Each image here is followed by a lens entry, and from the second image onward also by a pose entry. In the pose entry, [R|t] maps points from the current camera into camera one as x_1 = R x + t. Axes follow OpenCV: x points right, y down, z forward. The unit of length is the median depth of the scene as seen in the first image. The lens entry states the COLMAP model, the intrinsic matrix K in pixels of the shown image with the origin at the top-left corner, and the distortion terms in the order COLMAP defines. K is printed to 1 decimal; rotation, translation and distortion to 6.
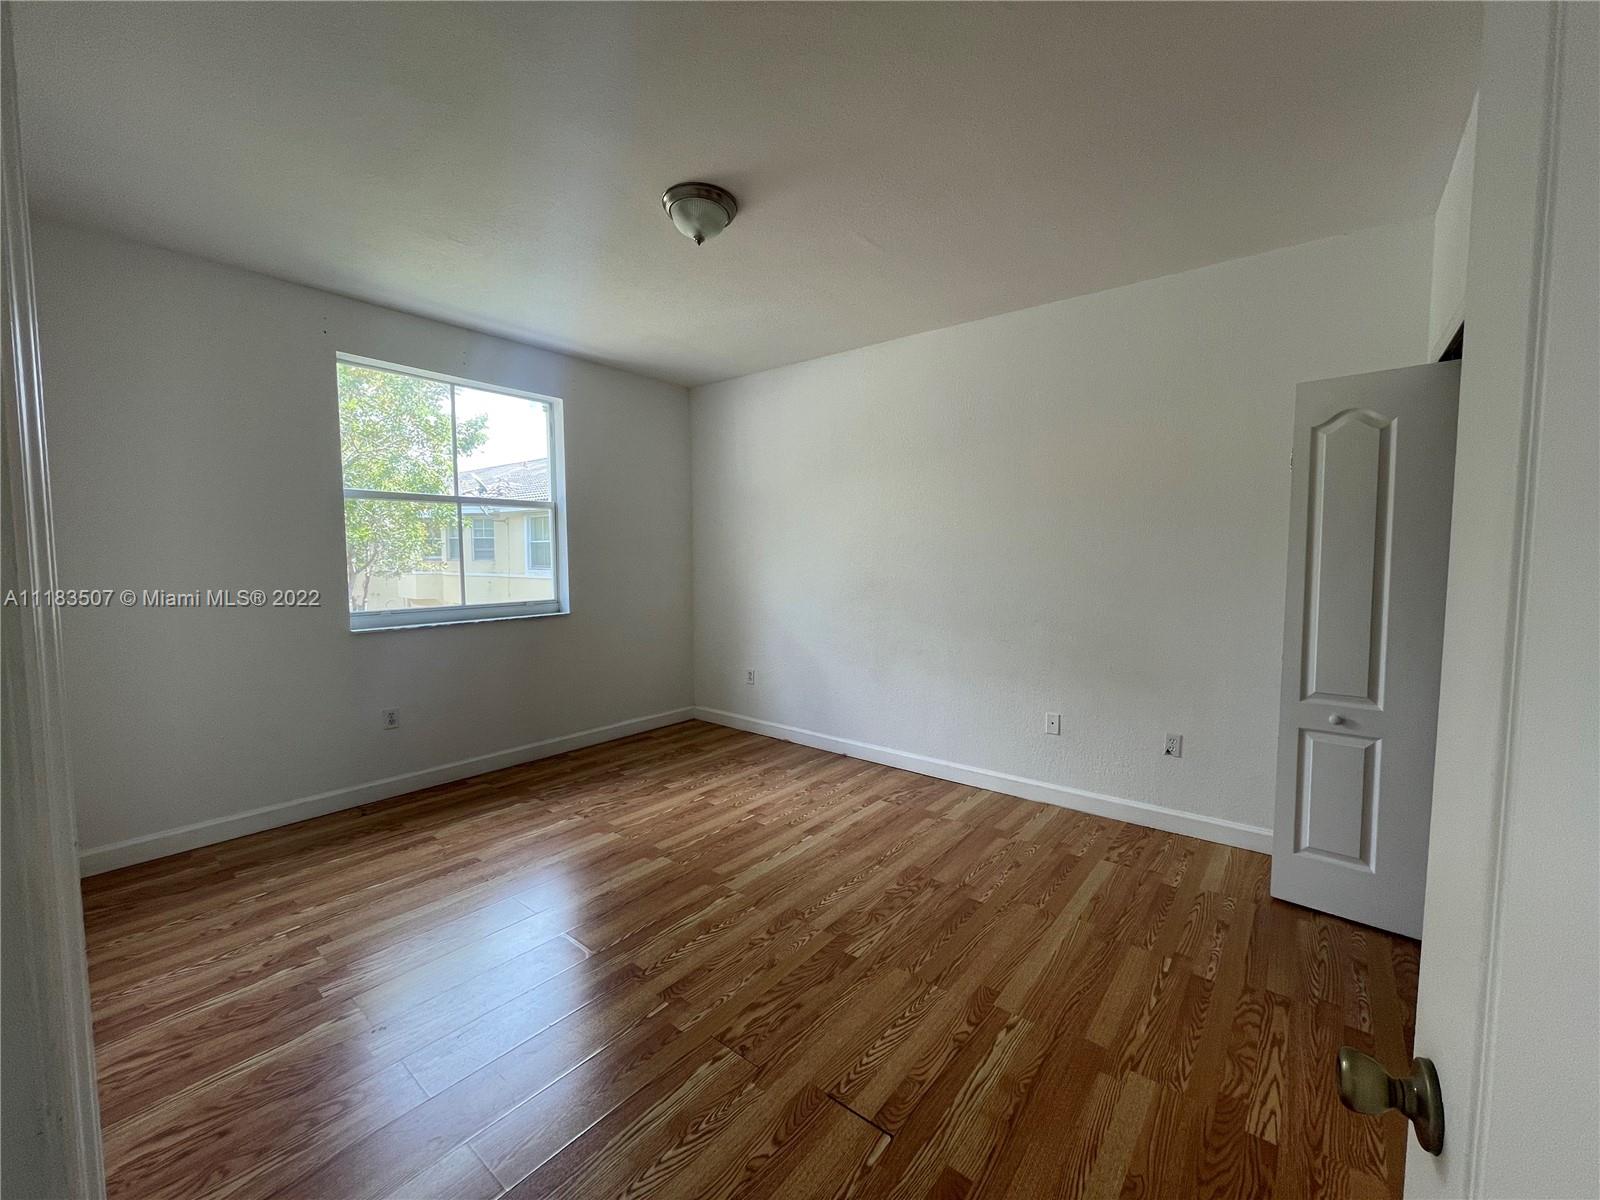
lens RADIAL K [[646.0, 0, 801.5], [0, 646.0, 599.9], [0, 0, 1]] dist [-0.002601, 0.000532]
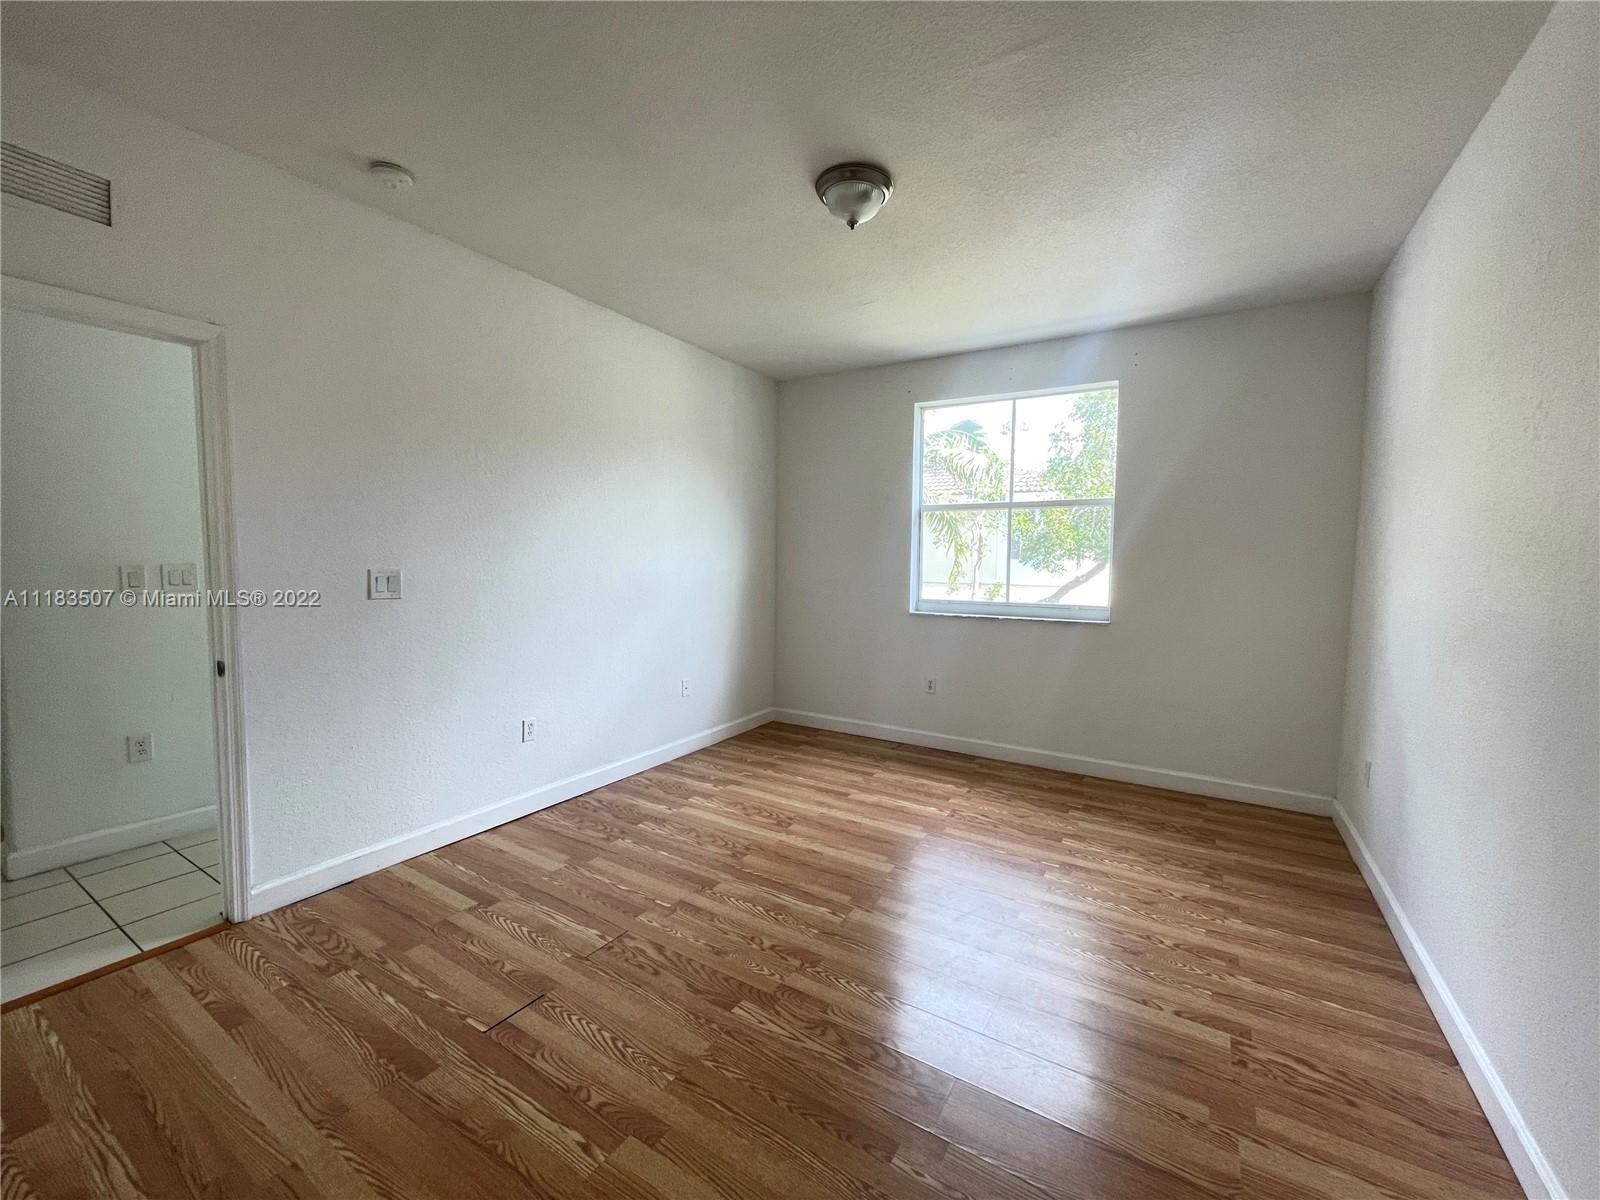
lens RADIAL K [[646.0, 0, 801.5], [0, 646.0, 599.9], [0, 0, 1]] dist [-0.002601, 0.000532]
pose [[0.120645, 0.067966, -0.990366, 0.617002], [-0.082096, 0.994919, 0.058277, -0.036797], [0.989295, 0.074274, 0.125611, 0.632811]]
